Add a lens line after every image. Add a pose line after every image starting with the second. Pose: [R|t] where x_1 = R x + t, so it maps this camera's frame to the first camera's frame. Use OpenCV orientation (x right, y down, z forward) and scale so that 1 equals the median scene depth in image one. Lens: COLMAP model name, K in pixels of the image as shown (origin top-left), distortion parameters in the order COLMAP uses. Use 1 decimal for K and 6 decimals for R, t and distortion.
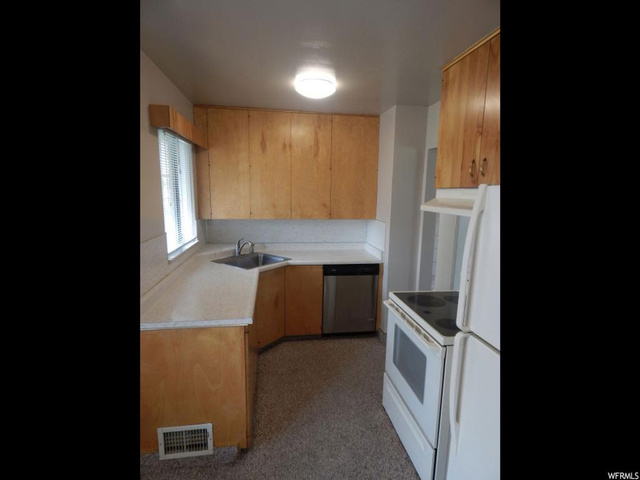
lens RADIAL K [[317.7, 0, 320.5], [0, 317.7, 242.3], [0, 0, 1]] dist [0.000574, -0.000424]
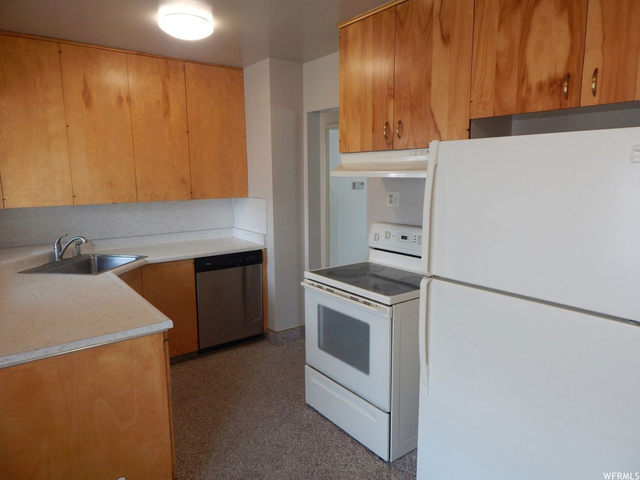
lens RADIAL K [[425.6, 0, 319.2], [0, 425.6, 238.7], [0, 0, 1]] dist [0.004711, -0.003487]
pose [[0.877927, -0.096348, 0.469000, -0.201500], [0.098000, 0.994966, 0.020950, 0.031252], [-0.468658, 0.027570, 0.882950, -0.042757]]
